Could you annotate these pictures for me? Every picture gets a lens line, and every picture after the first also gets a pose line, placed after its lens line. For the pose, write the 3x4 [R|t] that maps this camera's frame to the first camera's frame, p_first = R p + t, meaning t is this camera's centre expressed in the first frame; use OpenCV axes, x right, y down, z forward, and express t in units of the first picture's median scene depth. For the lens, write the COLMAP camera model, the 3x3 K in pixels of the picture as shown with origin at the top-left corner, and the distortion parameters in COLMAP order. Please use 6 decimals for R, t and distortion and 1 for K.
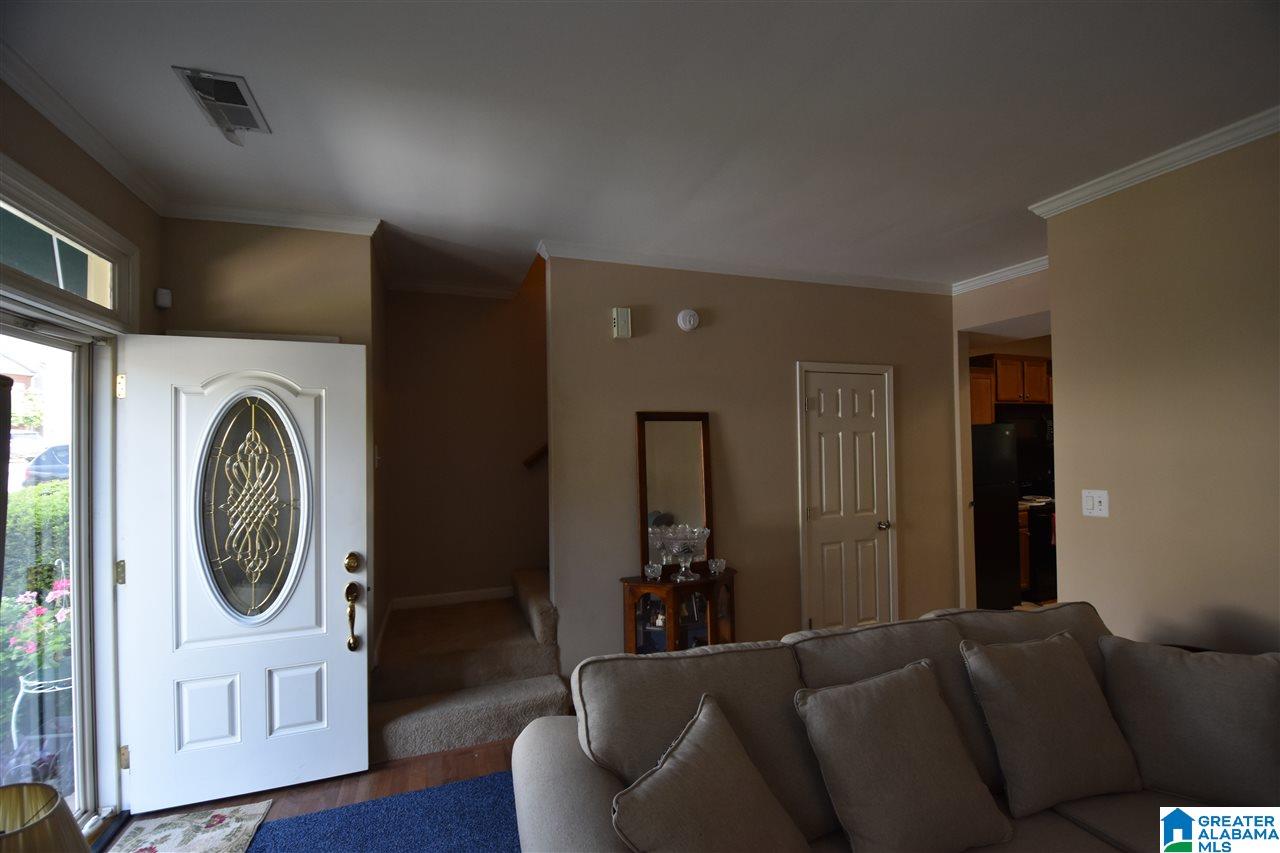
lens RADIAL K [[566.0, 0, 645.7], [0, 566.0, 432.8], [0, 0, 1]] dist [0.000110, 0.000228]
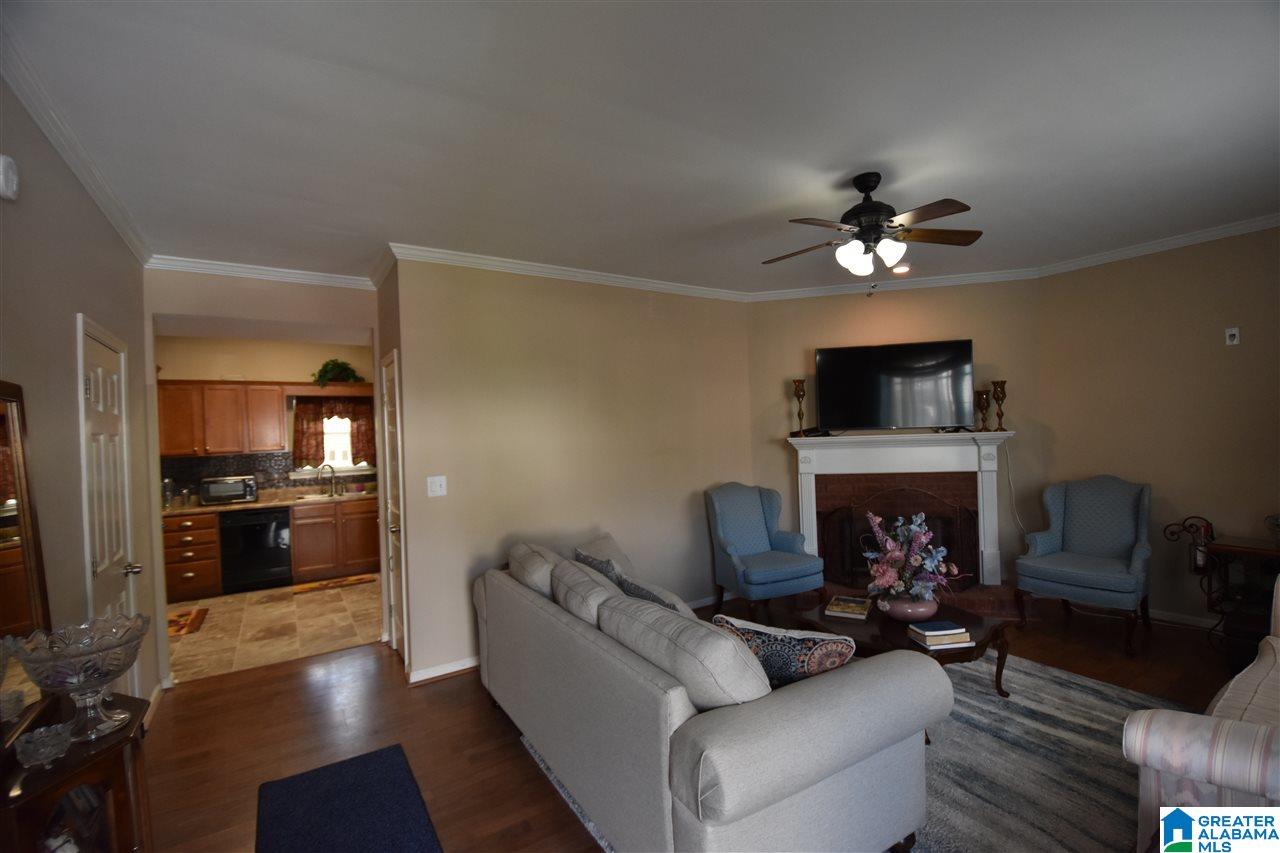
lens RADIAL K [[566.0, 0, 645.7], [0, 566.0, 432.8], [0, 0, 1]] dist [0.000110, 0.000228]
pose [[-0.224878, 0.016301, 0.974251, -0.329687], [0.023126, 0.999668, -0.011389, 0.012770], [-0.974112, 0.019970, -0.225180, 0.424577]]
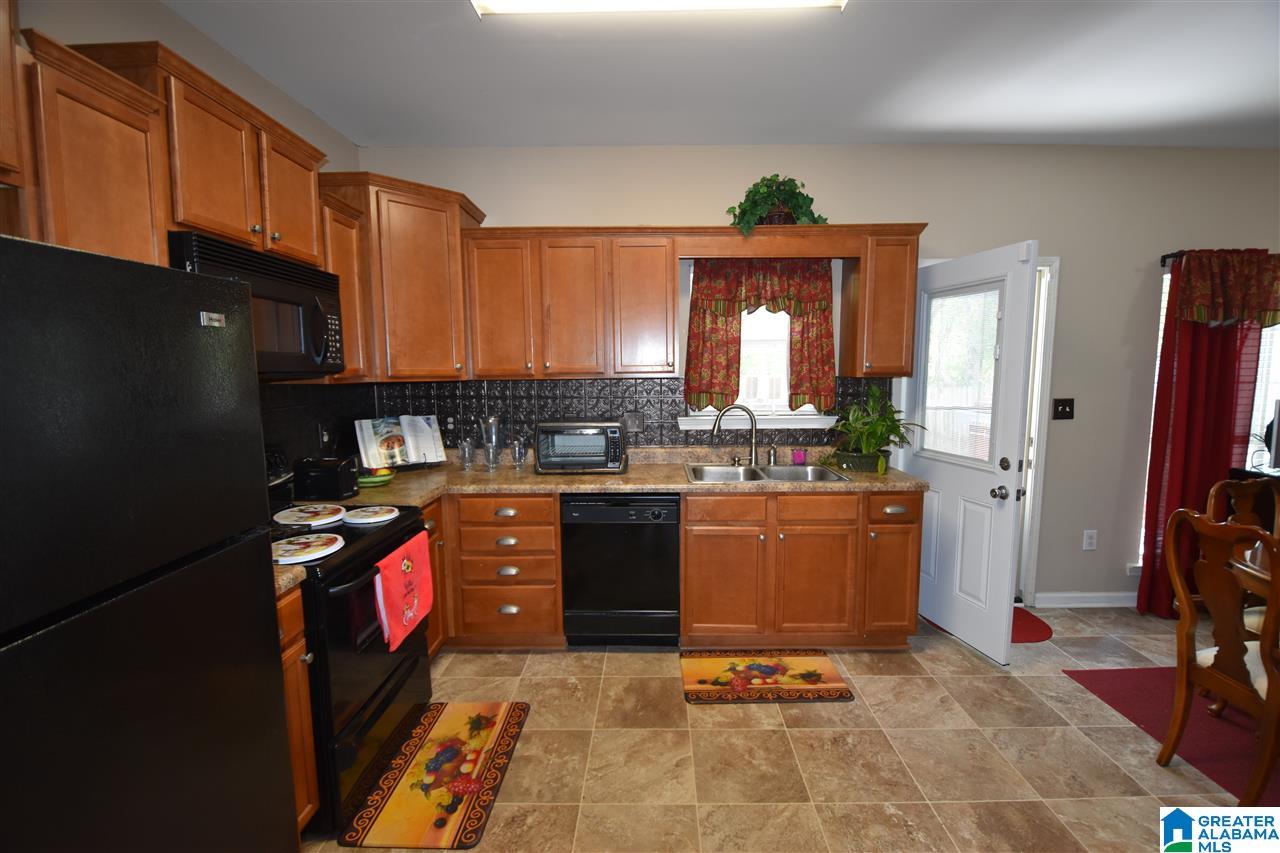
lens RADIAL K [[566.0, 0, 645.7], [0, 566.0, 432.8], [0, 0, 1]] dist [0.000110, 0.000228]
pose [[0.358975, -0.089307, 0.929065, 0.461134], [-0.009666, 0.995003, 0.099380, 0.021685], [-0.933297, -0.044655, 0.356318, 0.719157]]
